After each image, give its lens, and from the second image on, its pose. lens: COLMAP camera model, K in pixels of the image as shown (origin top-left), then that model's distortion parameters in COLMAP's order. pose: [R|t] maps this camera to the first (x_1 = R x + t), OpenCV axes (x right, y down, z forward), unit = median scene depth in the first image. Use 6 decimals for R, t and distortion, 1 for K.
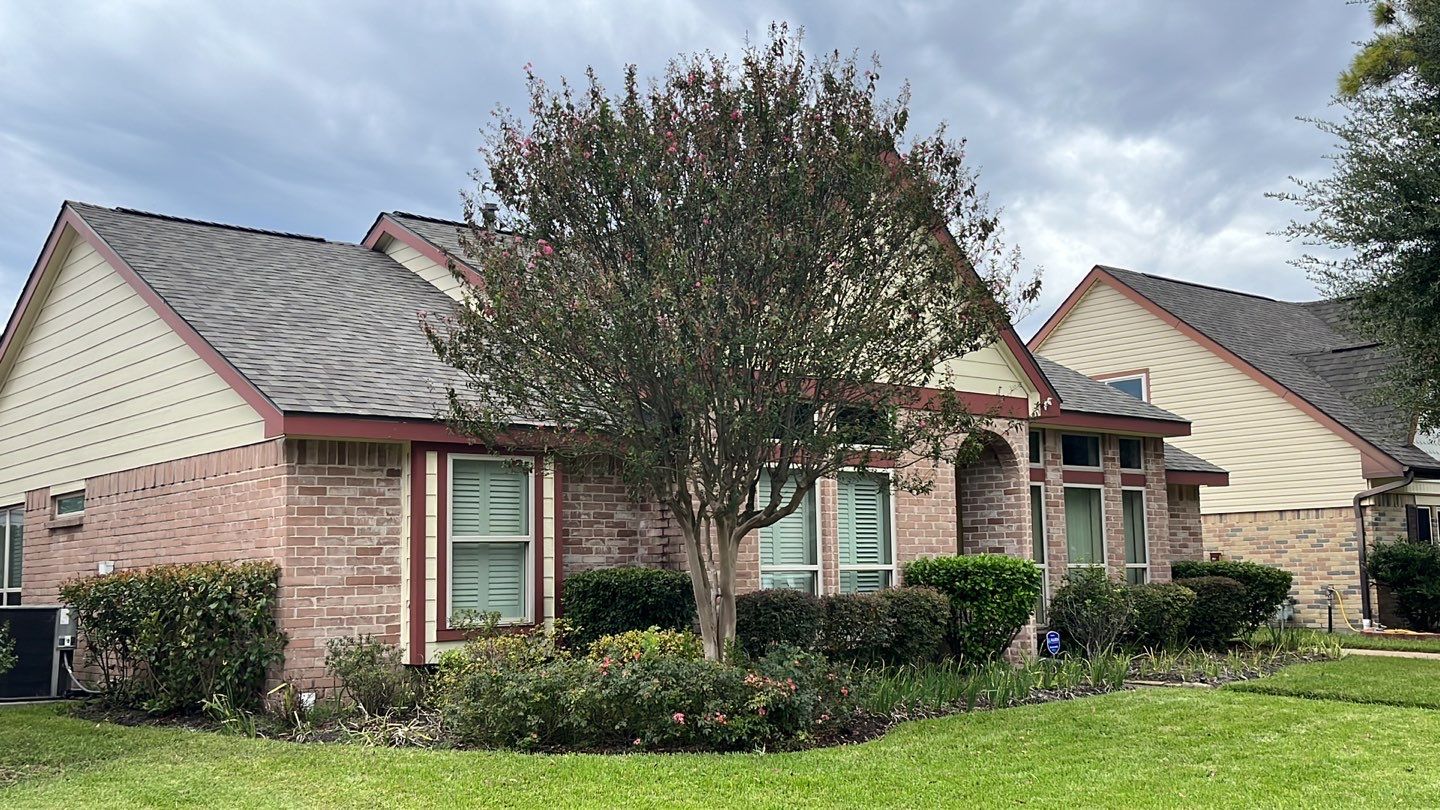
lens RADIAL K [[1481.4, 0, 720.0], [0, 1481.4, 405.0], [0, 0, 1]] dist [0.160841, -0.388923]
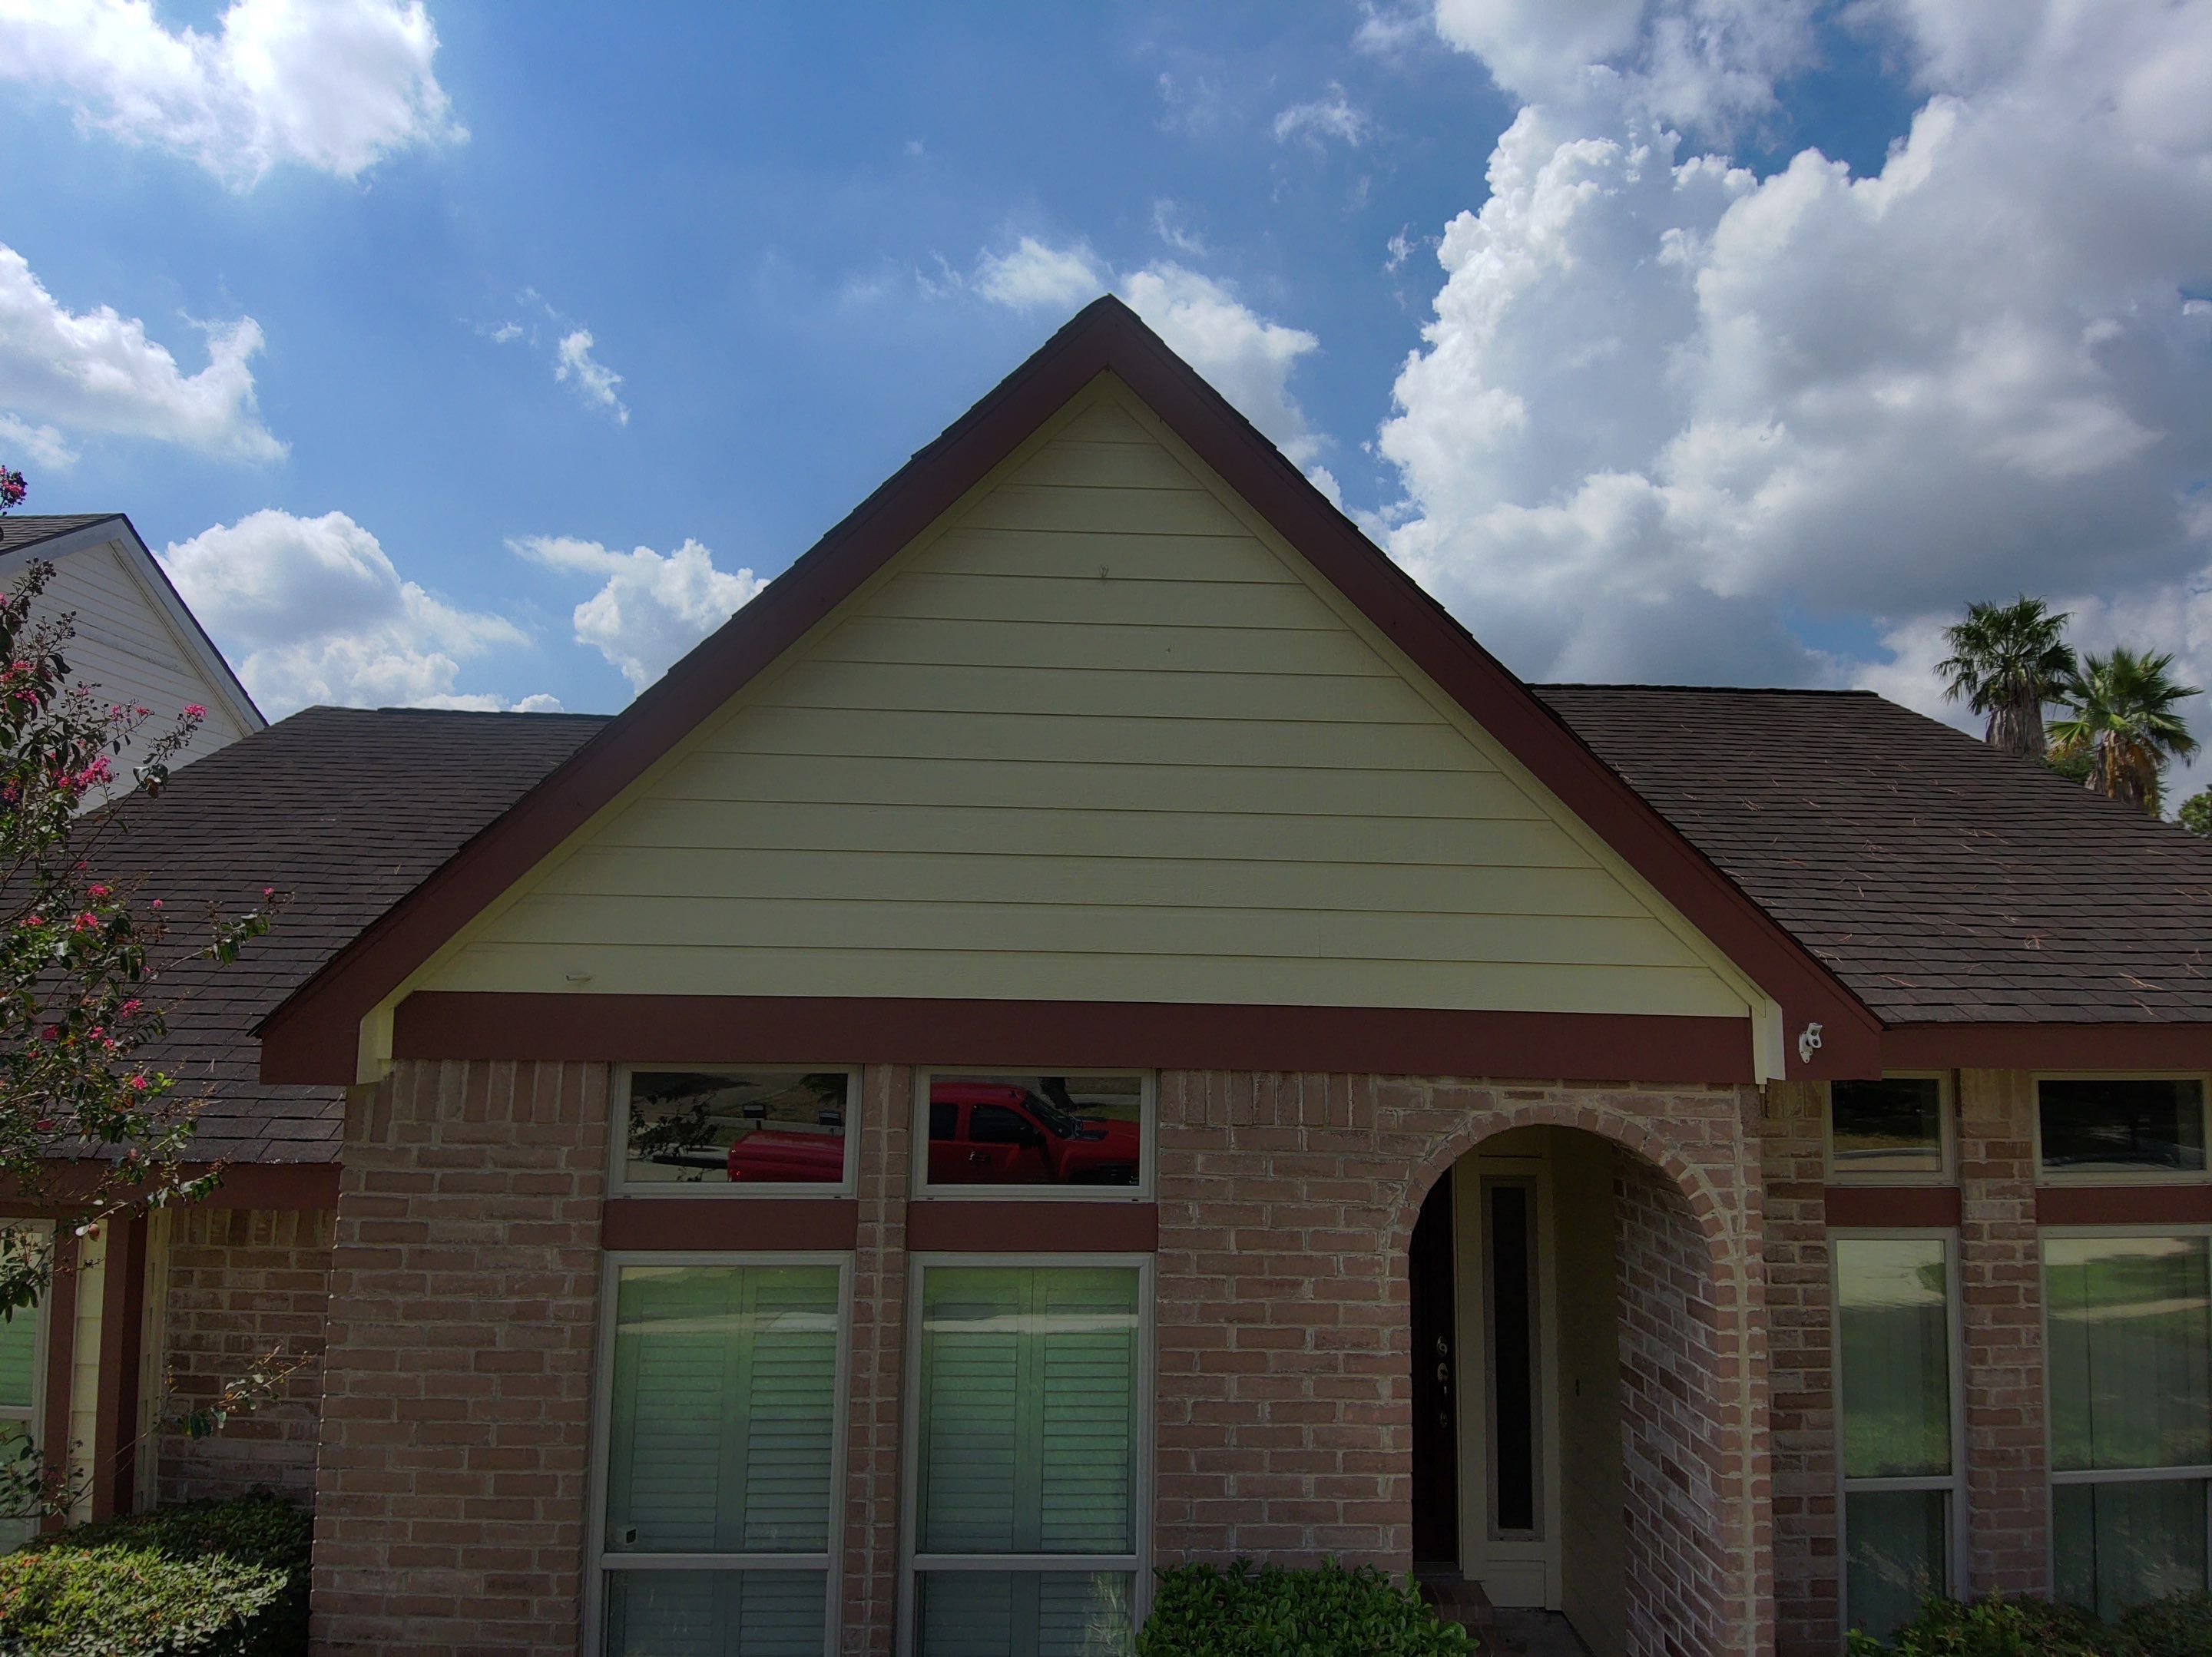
lens RADIAL K [[1429.4, 0, 1068.8], [0, 1429.4, 843.1], [0, 0, 1]] dist [0.201827, -0.211947]
pose [[0.826665, -0.017704, -0.562415, 0.232338], [0.040144, 0.998814, 0.027563, -0.050466], [0.561260, -0.045363, 0.826395, 0.583951]]
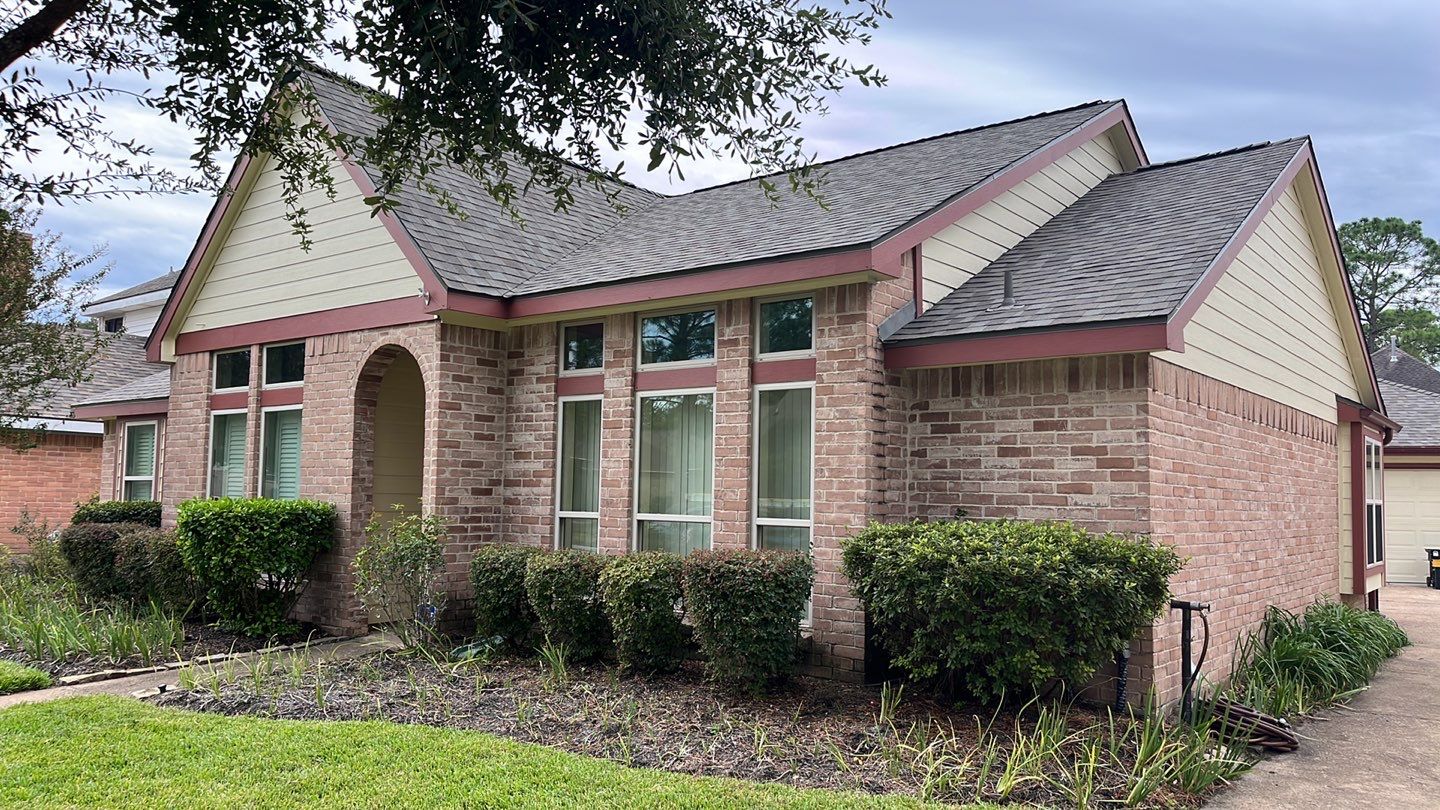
lens RADIAL K [[1053.2, 0, 720.0], [0, 1053.2, 405.0], [0, 0, 1]] dist [0.079615, -0.104530]
pose [[0.196763, -0.064896, -0.978301, 0.671584], [0.090914, 0.994716, -0.047699, 0.081053], [0.976227, -0.079555, 0.201623, 0.911073]]
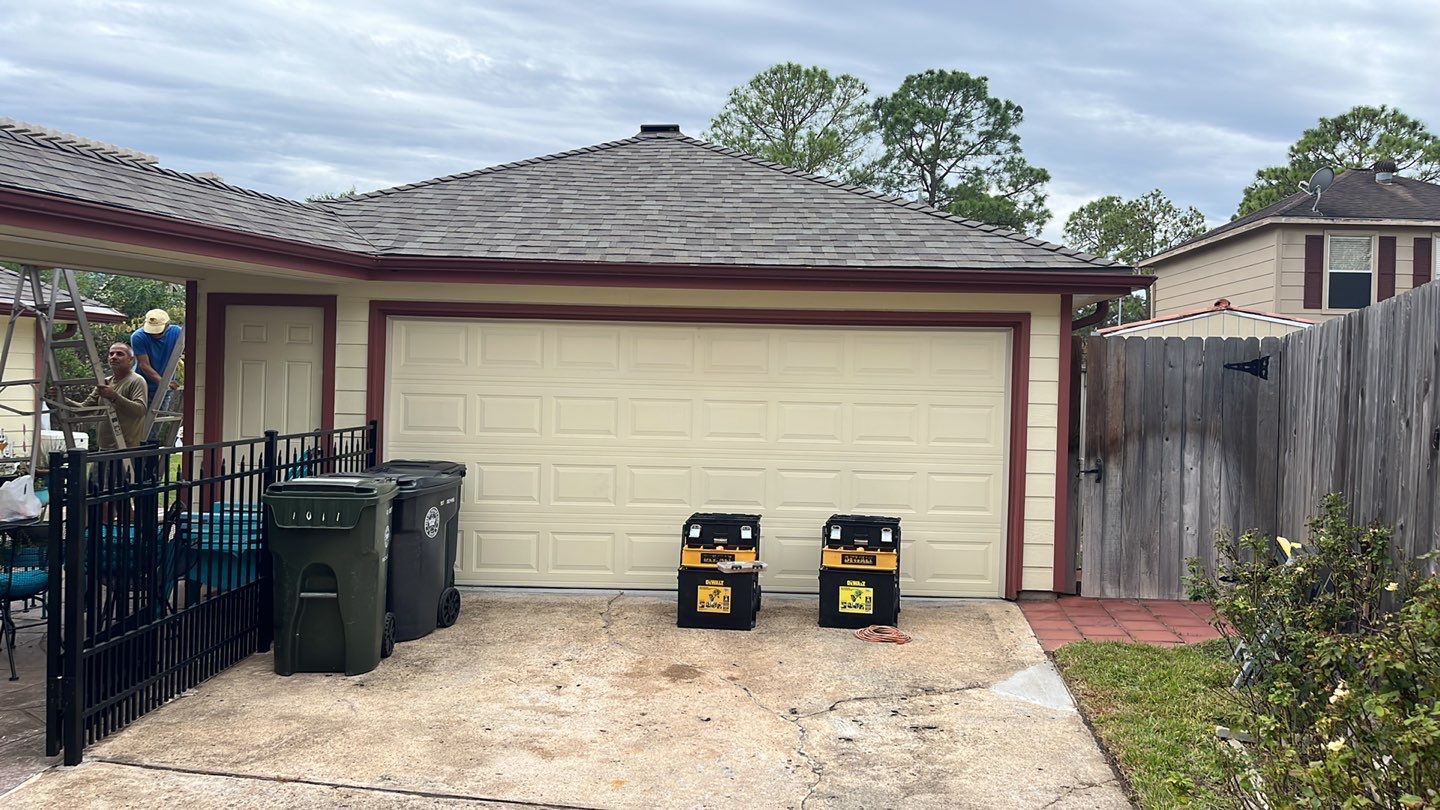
lens RADIAL K [[1053.2, 0, 720.0], [0, 1053.2, 405.0], [0, 0, 1]] dist [0.079615, -0.104530]
pose [[0.480668, 0.035754, -0.876173, 0.179198], [0.068093, 0.994630, 0.077944, 0.153583], [0.874255, -0.097127, 0.475652, 1.558663]]
